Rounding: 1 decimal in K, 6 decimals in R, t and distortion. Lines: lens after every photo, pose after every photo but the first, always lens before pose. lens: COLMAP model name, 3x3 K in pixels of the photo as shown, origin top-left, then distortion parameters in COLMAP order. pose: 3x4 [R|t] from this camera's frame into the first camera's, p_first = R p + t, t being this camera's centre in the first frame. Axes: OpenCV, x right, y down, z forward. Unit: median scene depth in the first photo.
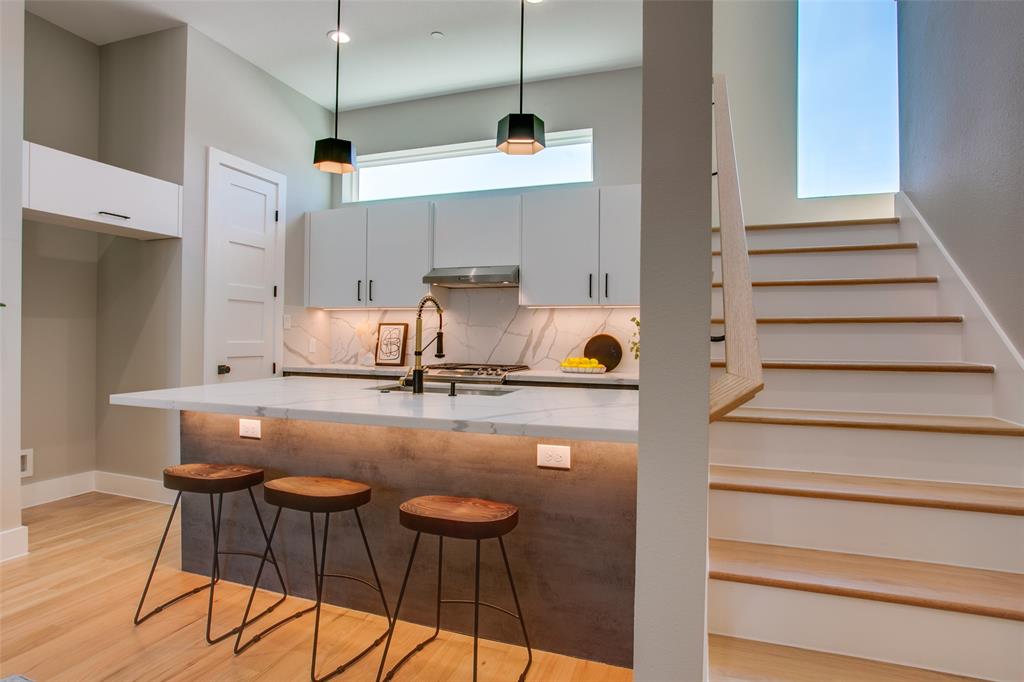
lens RADIAL K [[549.9, 0, 512.5], [0, 549.9, 347.1], [0, 0, 1]] dist [-0.064893, 0.023000]
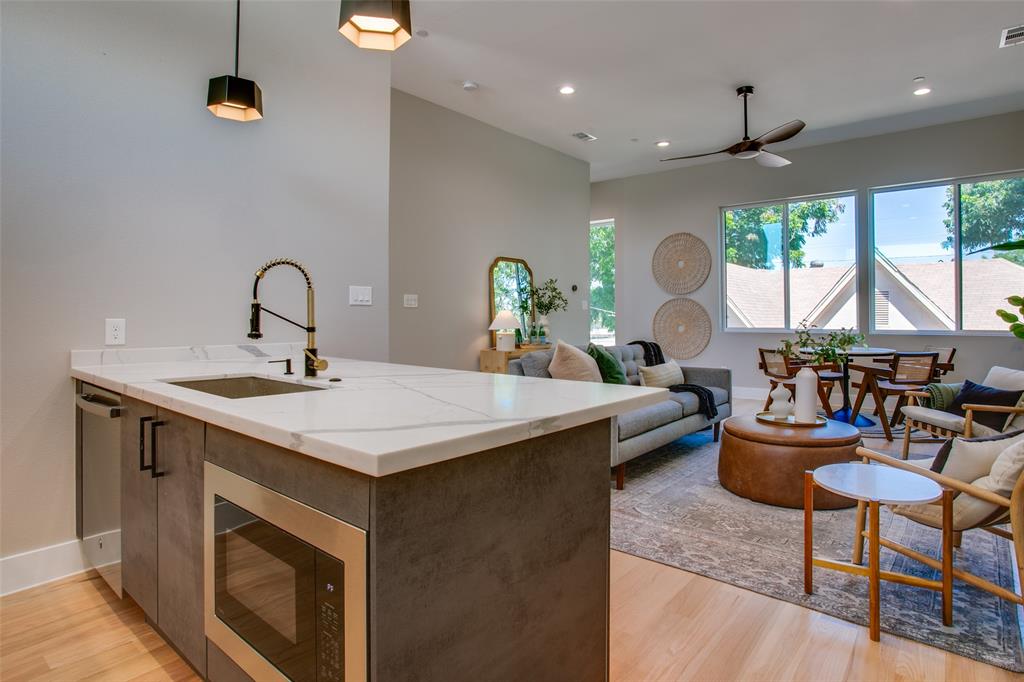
lens RADIAL K [[549.9, 0, 524.1], [0, 549.9, 311.0], [0, 0, 1]] dist [-0.064893, 0.023000]
pose [[-0.940845, -0.003859, 0.338816, -0.482611], [0.000452, 0.999920, 0.012644, -0.017429], [-0.338837, 0.012049, -0.940768, 1.048778]]
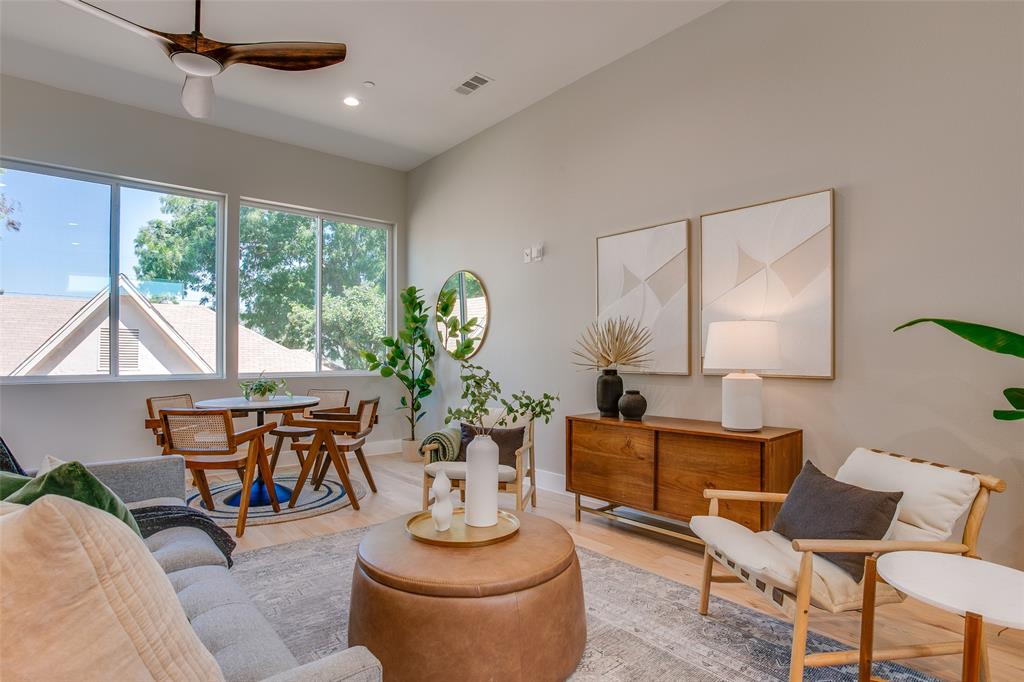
lens RADIAL K [[518.6, 0, 503.3], [0, 518.6, 358.5], [0, 0, 1]] dist [-0.052854, 0.002384]
pose [[-0.512847, -0.004572, -0.858468, -0.188694], [-0.018450, 0.999814, 0.005697, 0.004816], [0.858281, 0.018761, -0.512836, 0.355669]]
